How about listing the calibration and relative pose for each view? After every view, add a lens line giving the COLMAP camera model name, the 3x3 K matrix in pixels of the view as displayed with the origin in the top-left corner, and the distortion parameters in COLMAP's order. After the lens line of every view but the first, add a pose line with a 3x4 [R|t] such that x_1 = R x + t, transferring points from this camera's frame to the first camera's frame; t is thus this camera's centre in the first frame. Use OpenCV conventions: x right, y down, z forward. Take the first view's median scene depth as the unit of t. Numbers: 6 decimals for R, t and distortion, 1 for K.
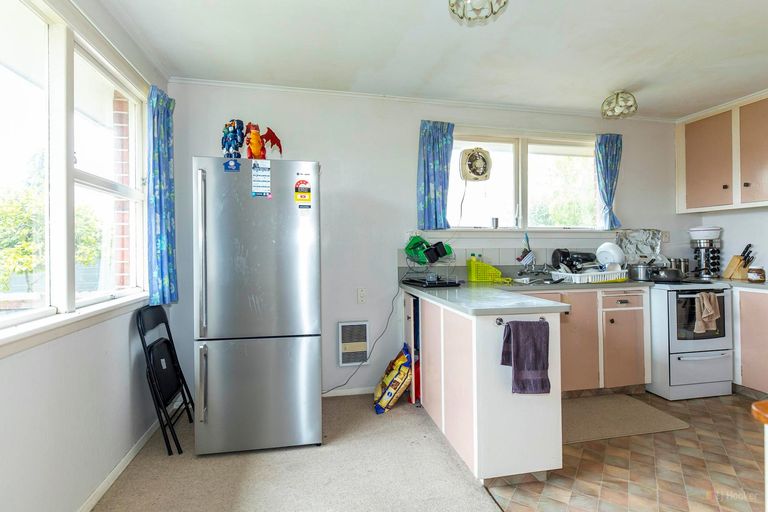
lens RADIAL K [[392.8, 0, 397.6], [0, 392.8, 243.3], [0, 0, 1]] dist [-0.000408, 0.000370]
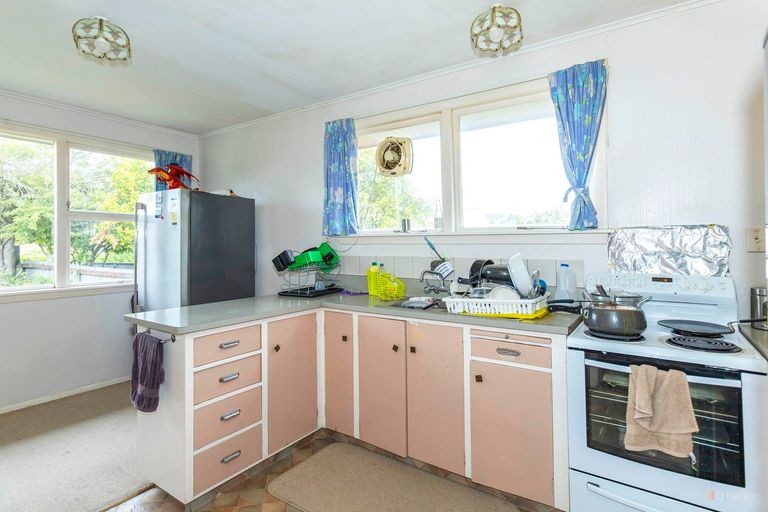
lens RADIAL K [[392.8, 0, 397.6], [0, 392.8, 243.3], [0, 0, 1]] dist [-0.000408, 0.000370]
pose [[0.689627, 0.001836, -0.724163, 0.830041], [0.007151, 0.999931, 0.009344, -0.022819], [0.724130, -0.011622, 0.689566, 0.430314]]
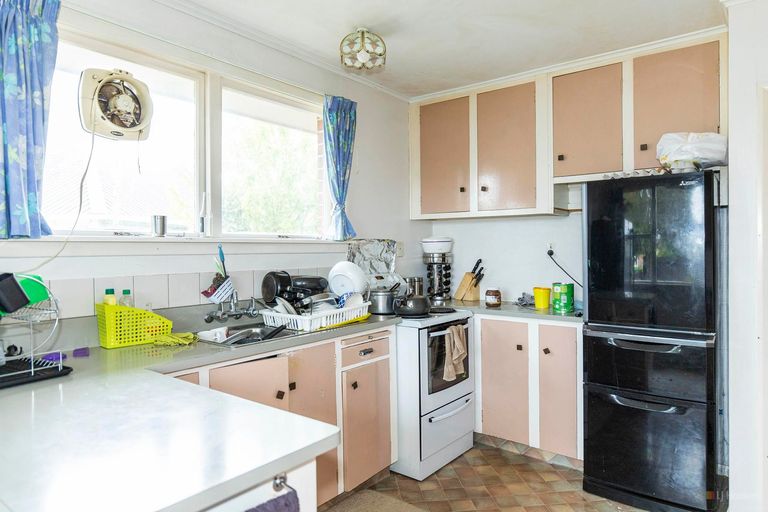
lens RADIAL K [[483.7, 0, 384.0], [0, 483.7, 256.0], [0, 0, 1]] dist [0.003528, 0.001531]
pose [[0.784077, -0.008011, 0.620612, 0.085521], [-0.008065, 0.999701, 0.023094, -0.029006], [-0.620611, -0.023112, 0.783778, 0.322261]]
